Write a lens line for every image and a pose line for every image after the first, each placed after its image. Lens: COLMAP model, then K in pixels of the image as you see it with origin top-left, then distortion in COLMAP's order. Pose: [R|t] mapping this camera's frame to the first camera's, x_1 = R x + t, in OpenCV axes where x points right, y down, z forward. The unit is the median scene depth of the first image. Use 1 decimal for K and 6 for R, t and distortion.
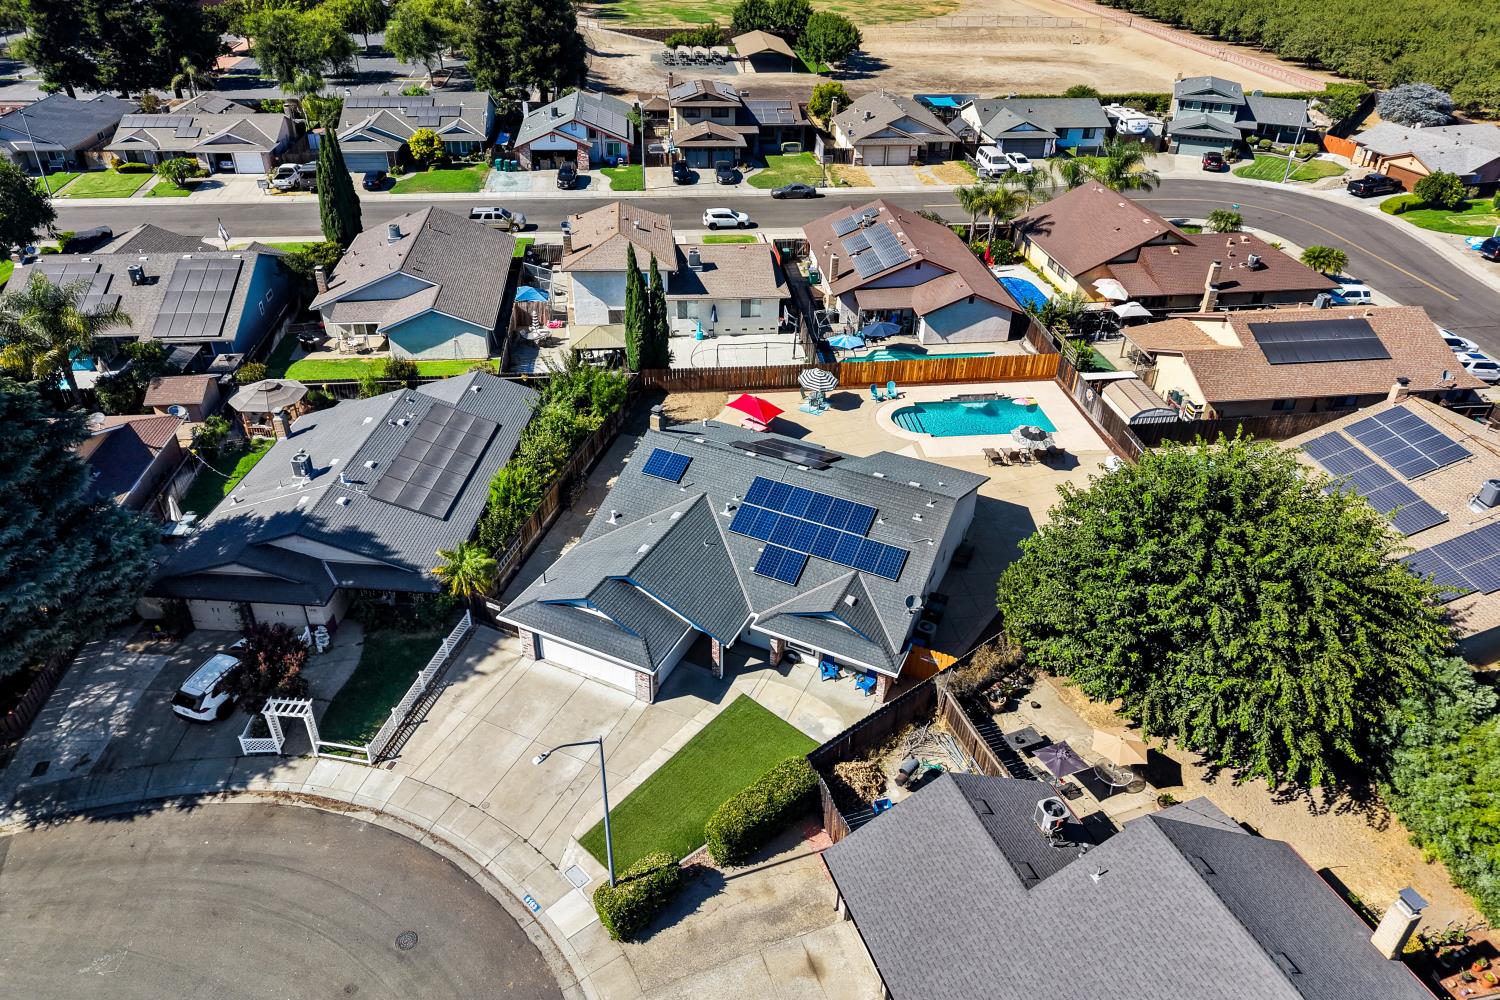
lens RADIAL K [[979.1, 0, 750.0], [0, 979.1, 500.0], [0, 0, 1]] dist [0.005138, -0.002540]
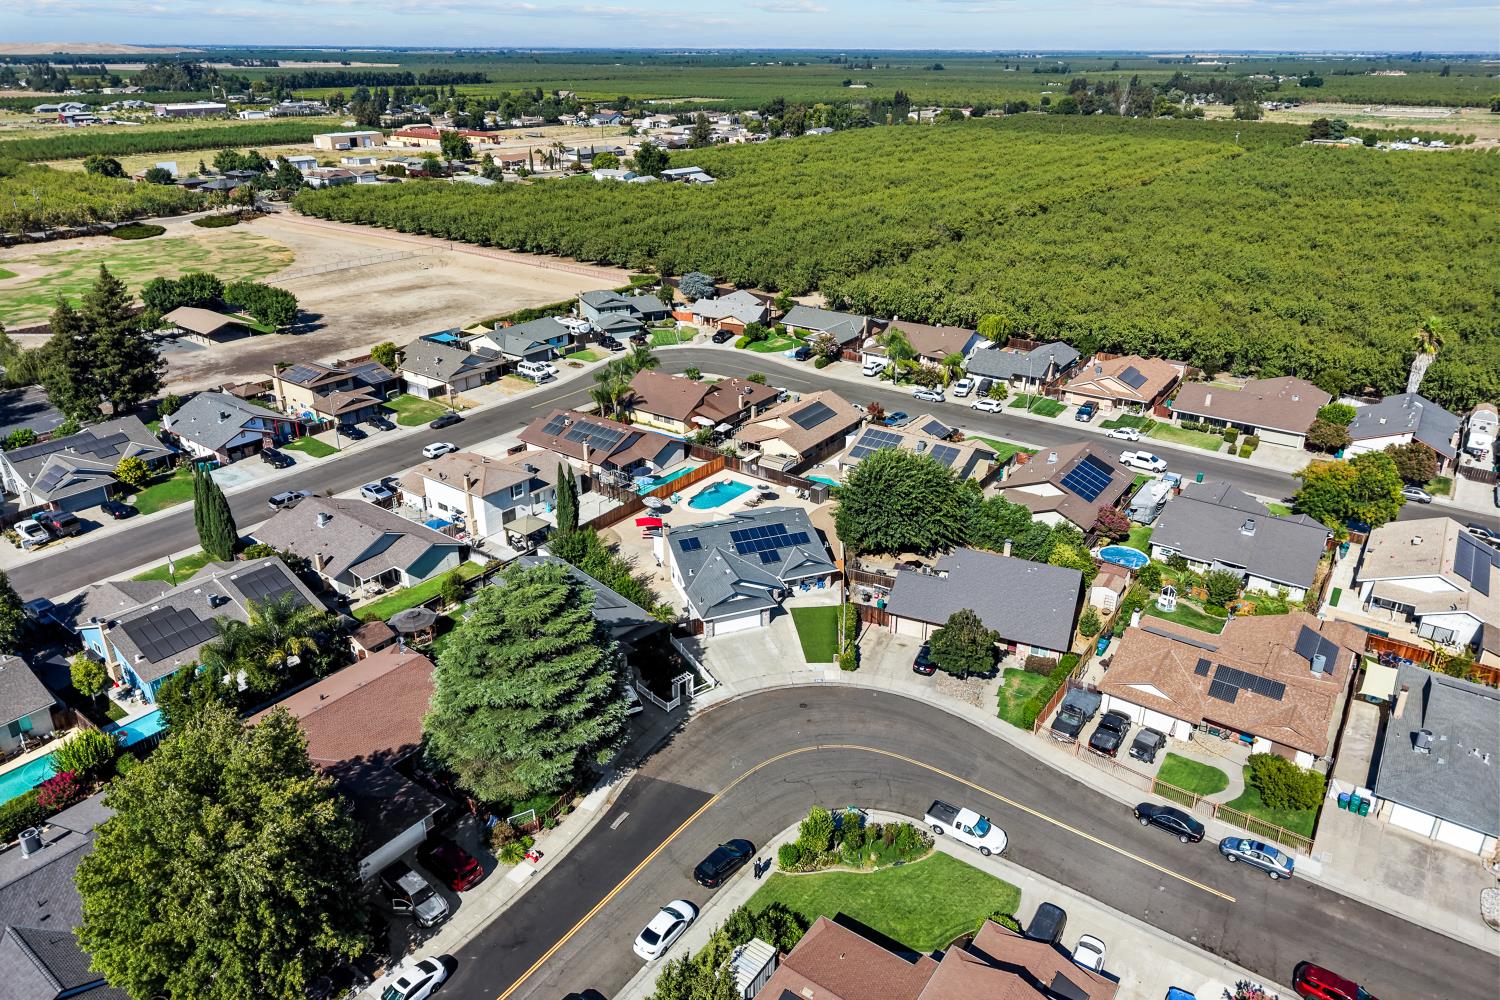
lens RADIAL K [[979.1, 0, 750.0], [0, 979.1, 500.0], [0, 0, 1]] dist [0.005138, -0.002540]
pose [[0.677859, -0.319894, 0.661948, -0.767717], [0.408212, 0.912597, 0.022999, -0.067406], [-0.611449, 0.254625, 0.749197, -0.399447]]
